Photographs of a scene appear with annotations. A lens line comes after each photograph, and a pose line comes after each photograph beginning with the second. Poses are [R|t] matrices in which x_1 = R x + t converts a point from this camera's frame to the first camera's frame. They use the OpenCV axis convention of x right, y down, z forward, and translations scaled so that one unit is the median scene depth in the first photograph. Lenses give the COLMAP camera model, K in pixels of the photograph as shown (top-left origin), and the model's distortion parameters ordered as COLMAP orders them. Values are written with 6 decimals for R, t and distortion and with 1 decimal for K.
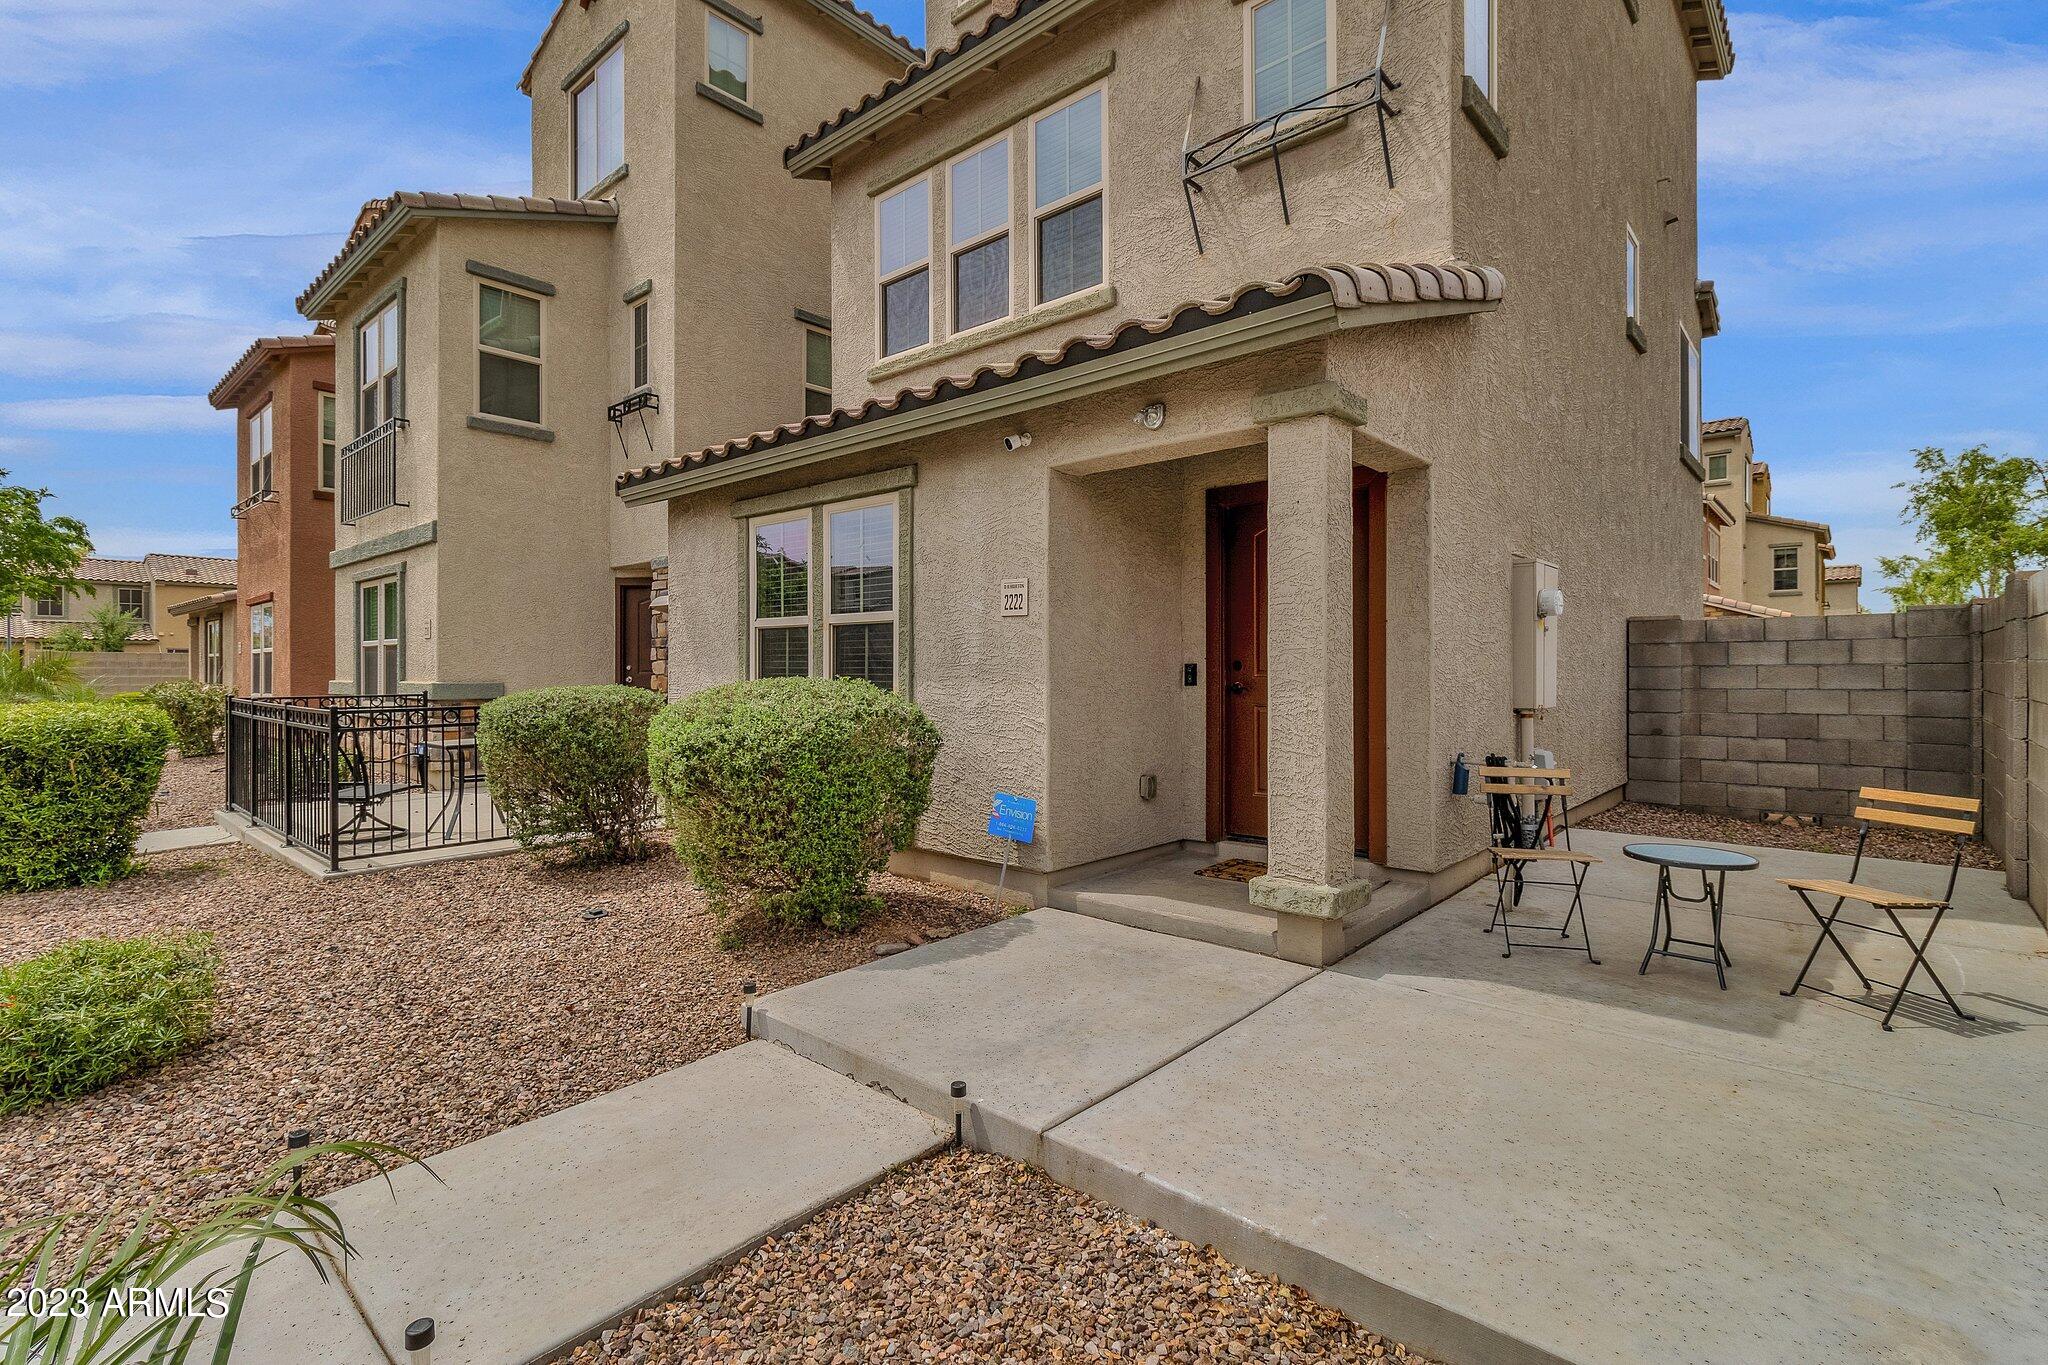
lens RADIAL K [[951.7, 0, 1026.5], [0, 951.7, 663.6], [0, 0, 1]] dist [0.001393, 0.000292]
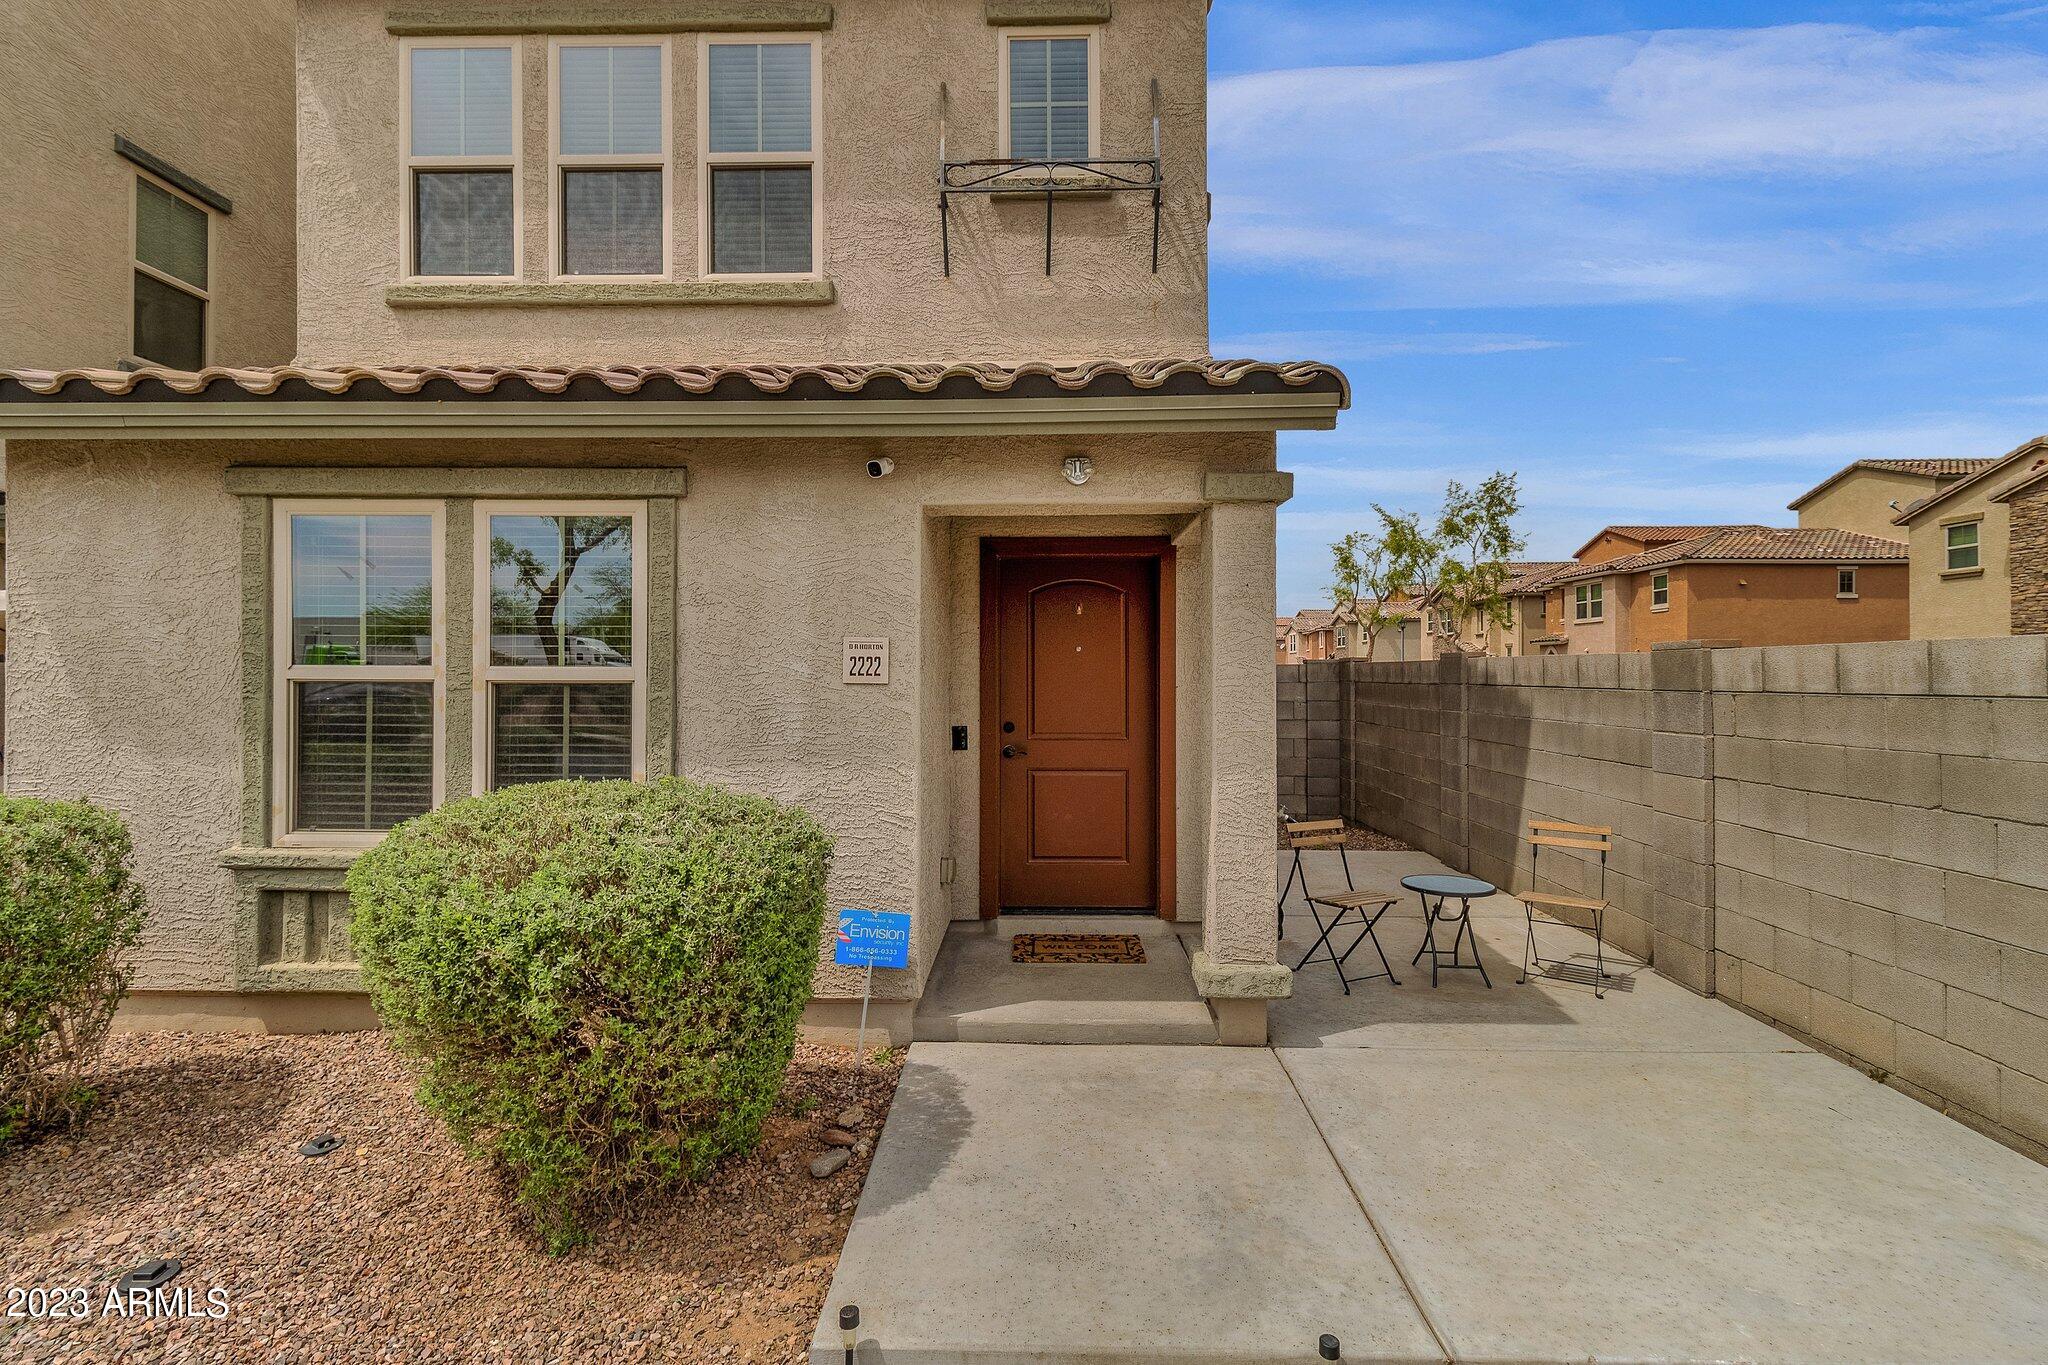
lens RADIAL K [[951.7, 0, 1026.5], [0, 951.7, 663.6], [0, 0, 1]] dist [0.001393, 0.000292]
pose [[0.759295, 0.008406, 0.650692, -0.386630], [-0.006193, 0.999965, -0.005692, -0.057073], [-0.650717, 0.000293, 0.759320, 0.277222]]
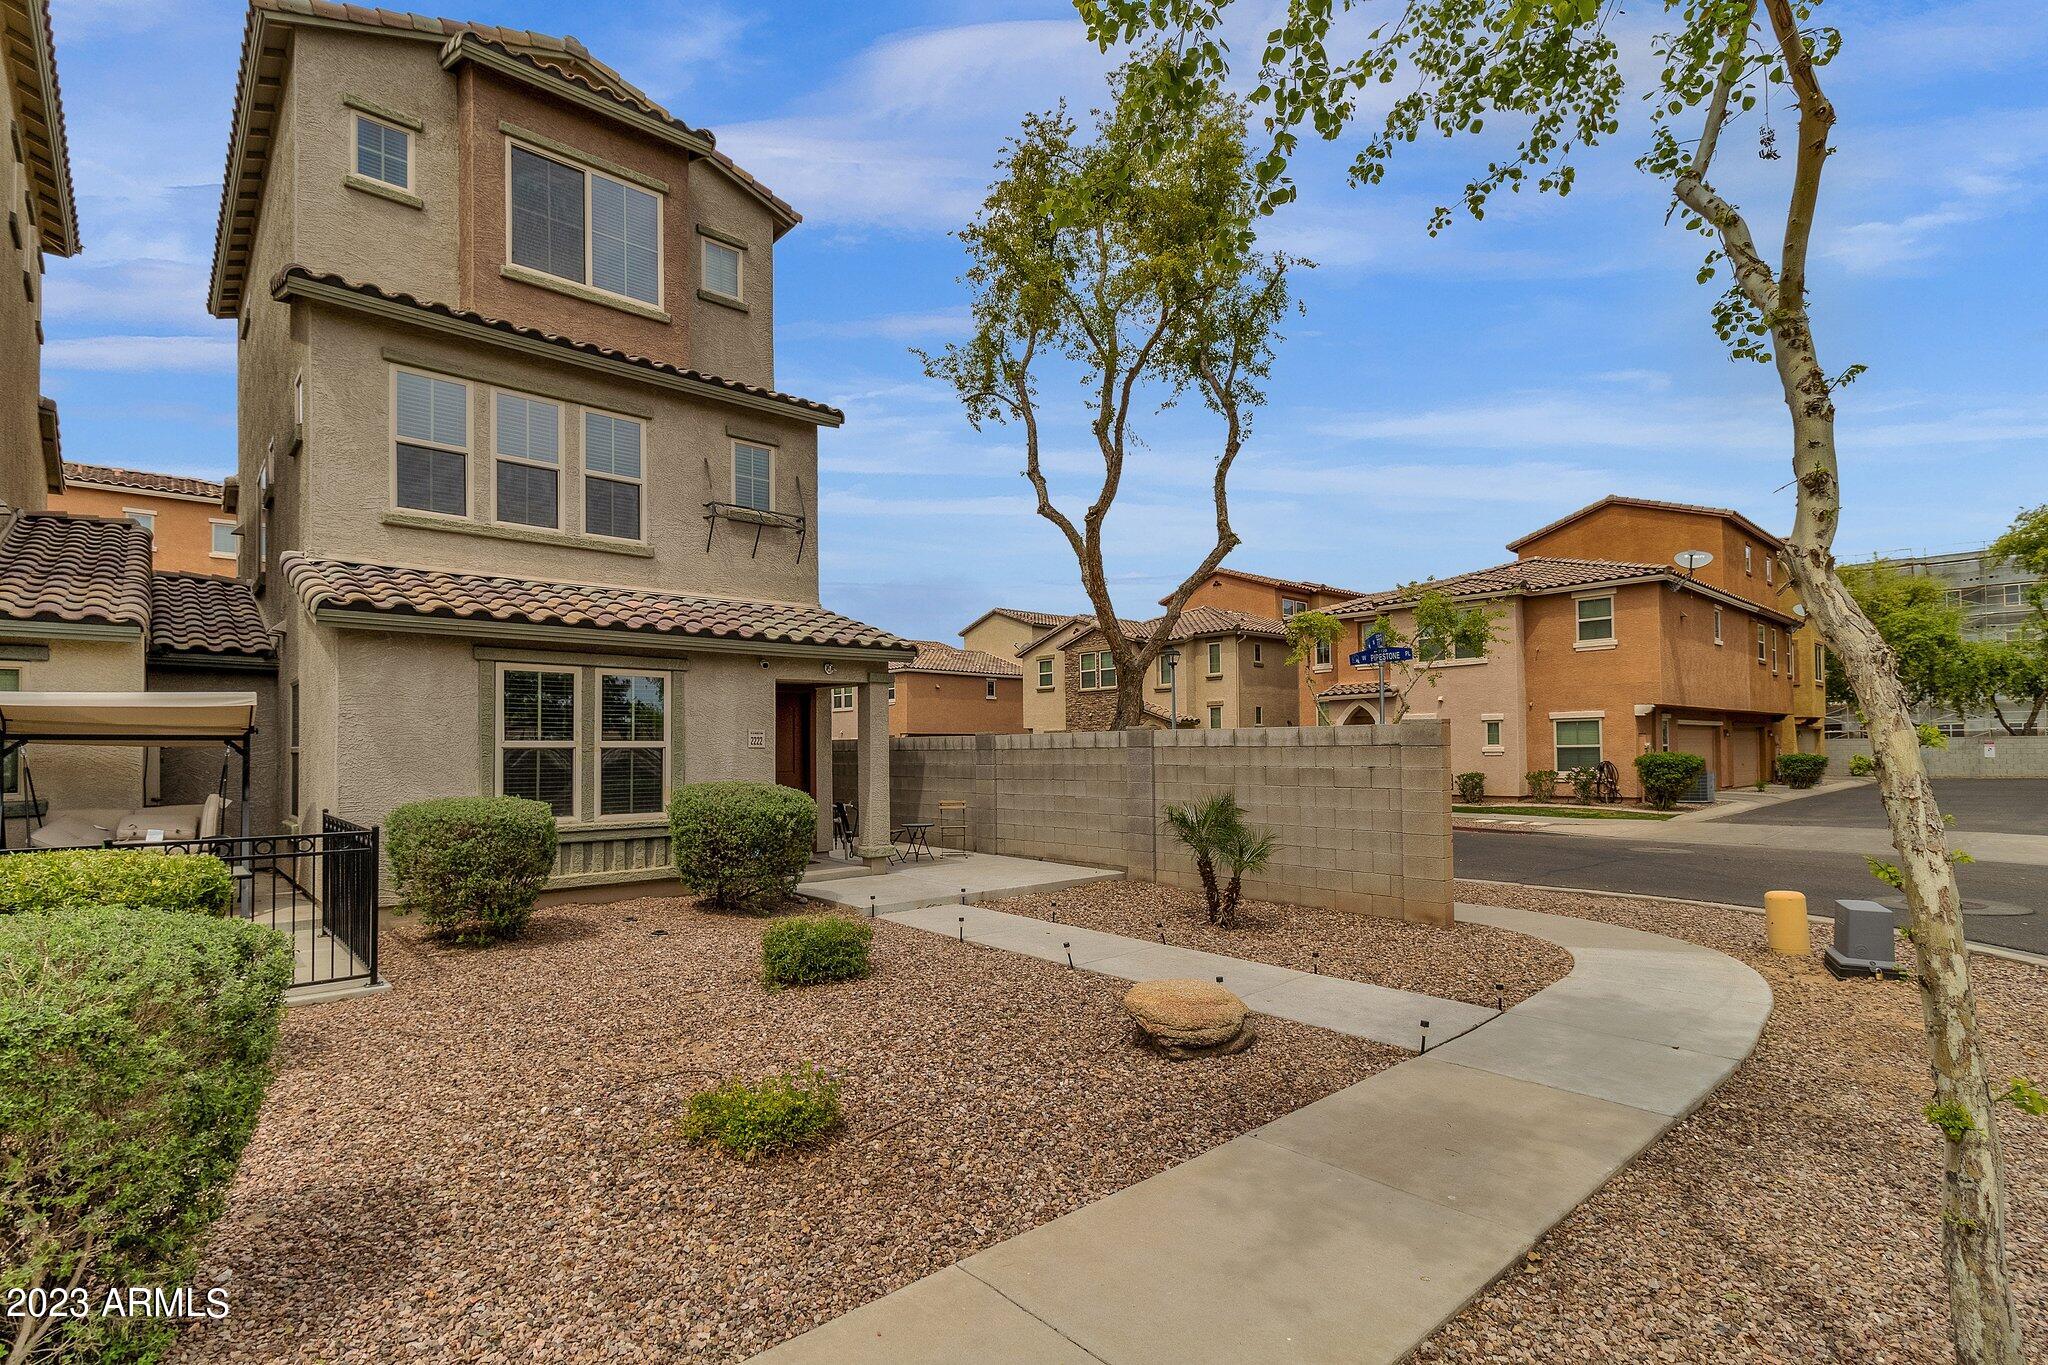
lens RADIAL K [[960.9, 0, 1026.1], [0, 960.9, 729.6], [0, 0, 1]] dist [-0.000242, -0.000043]
pose [[0.101531, 0.021553, 0.994599, -1.804430], [0.001455, 0.999761, -0.021814, -0.039119], [-0.994831, 0.003662, 0.101475, 0.194464]]
